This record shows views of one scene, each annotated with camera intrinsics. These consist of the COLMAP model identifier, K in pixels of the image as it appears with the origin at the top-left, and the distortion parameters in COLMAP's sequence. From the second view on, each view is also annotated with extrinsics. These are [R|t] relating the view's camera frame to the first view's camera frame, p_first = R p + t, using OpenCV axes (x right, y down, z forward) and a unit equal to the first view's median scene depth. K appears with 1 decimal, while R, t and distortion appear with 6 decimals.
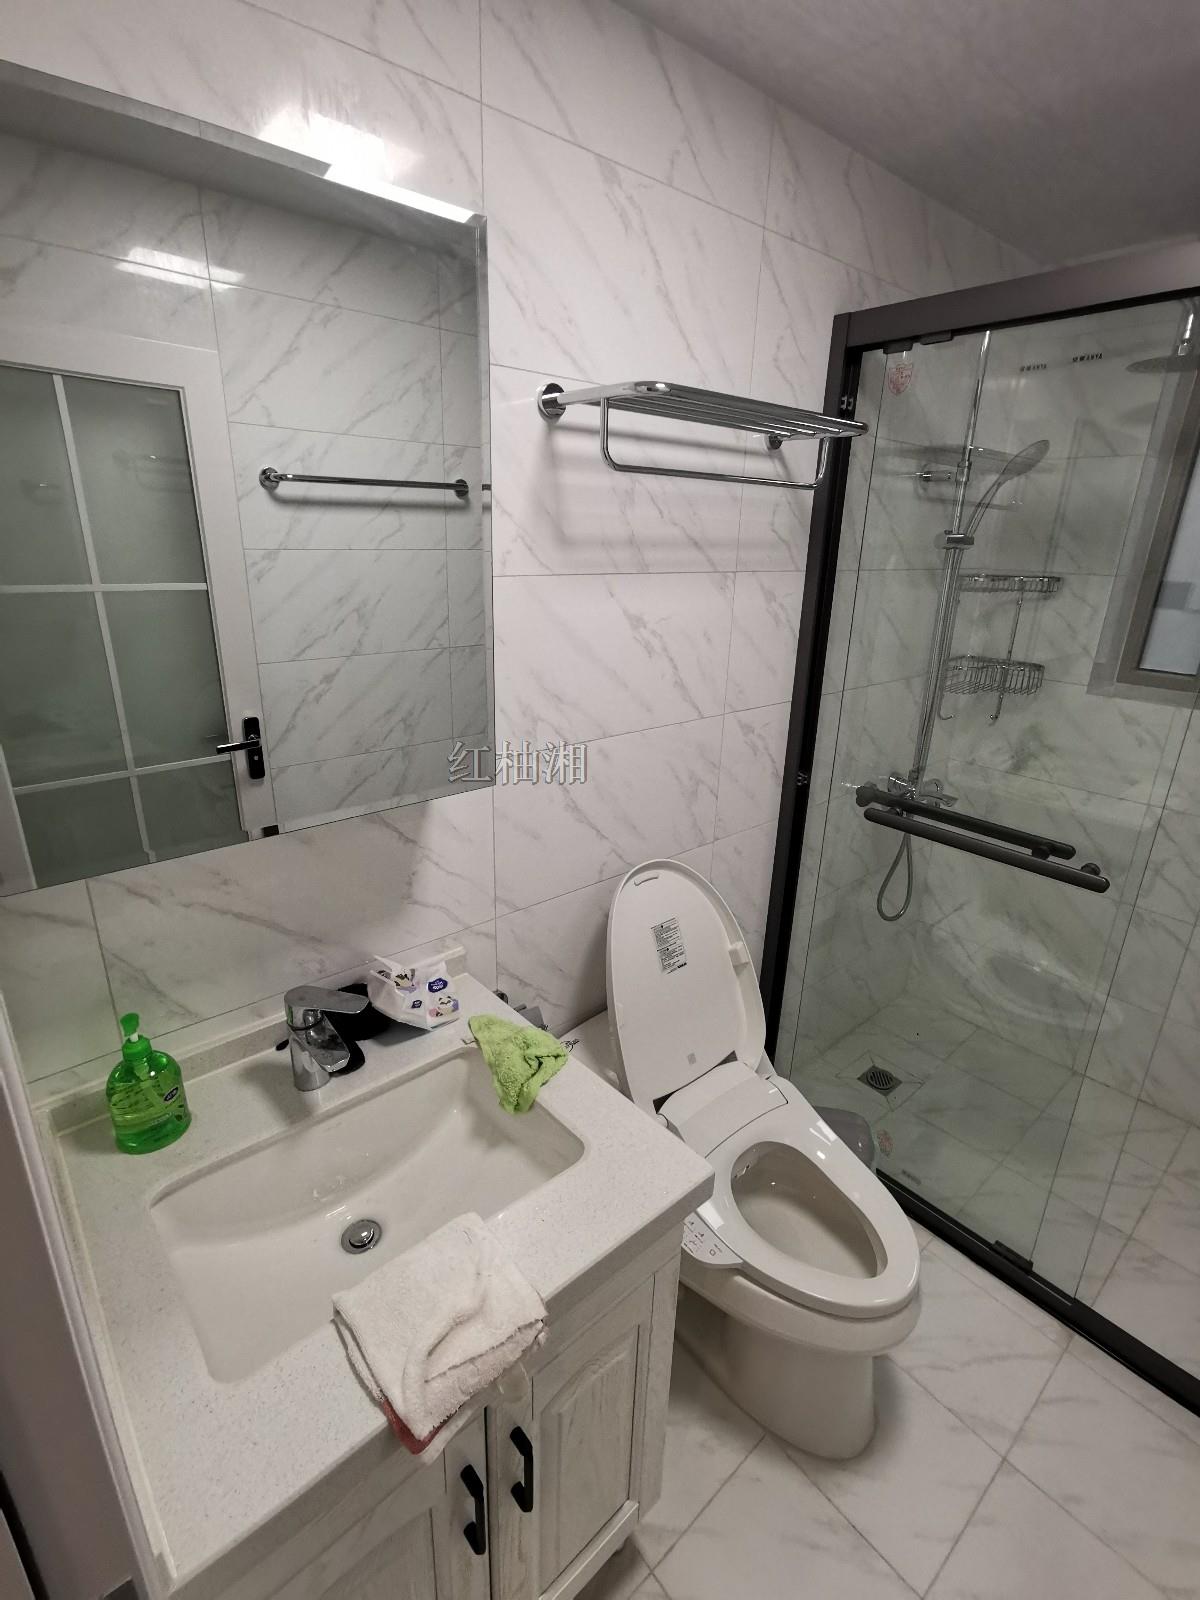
lens RADIAL K [[770.7, 0, 600.0], [0, 770.7, 800.0], [0, 0, 1]] dist [-0.057232, 0.051146]
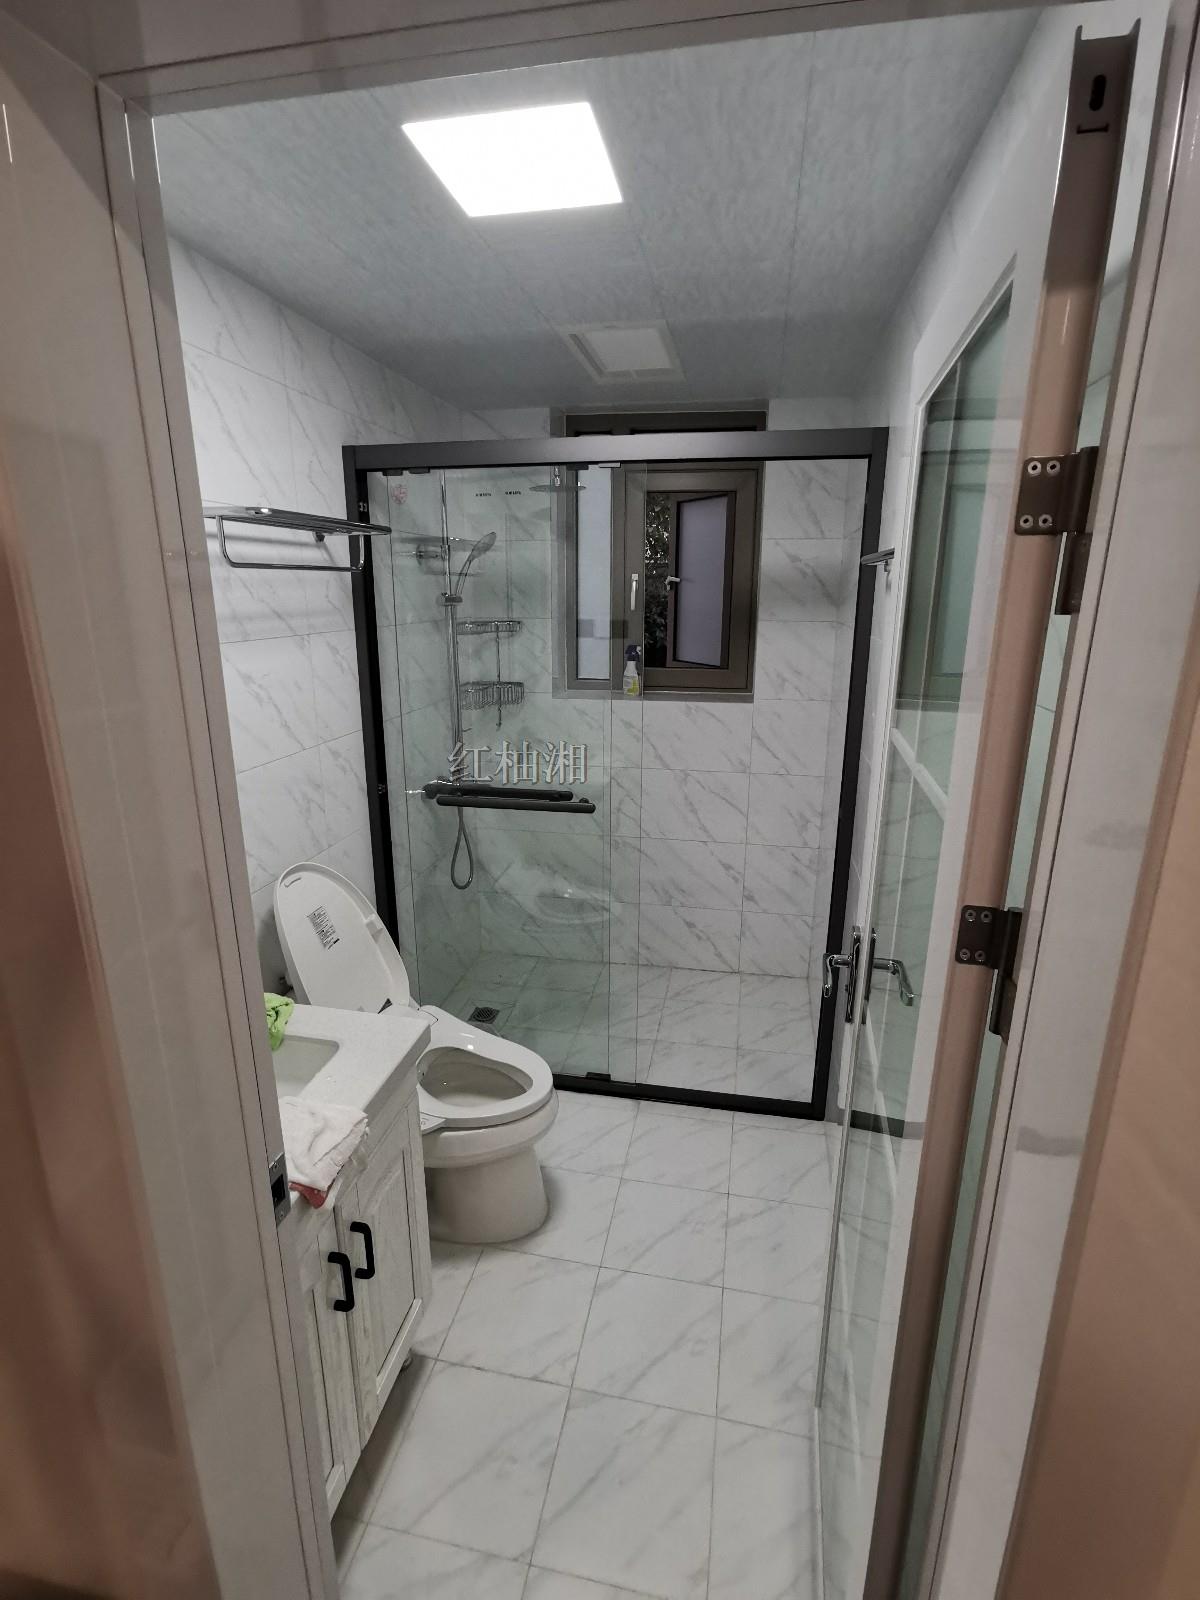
lens RADIAL K [[770.7, 0, 600.0], [0, 770.7, 800.0], [0, 0, 1]] dist [-0.057232, 0.051146]
pose [[0.793079, -0.186954, 0.579719, -0.218454], [0.221751, 0.975040, 0.011077, 0.065987], [-0.567320, 0.119769, 0.814741, -0.279591]]
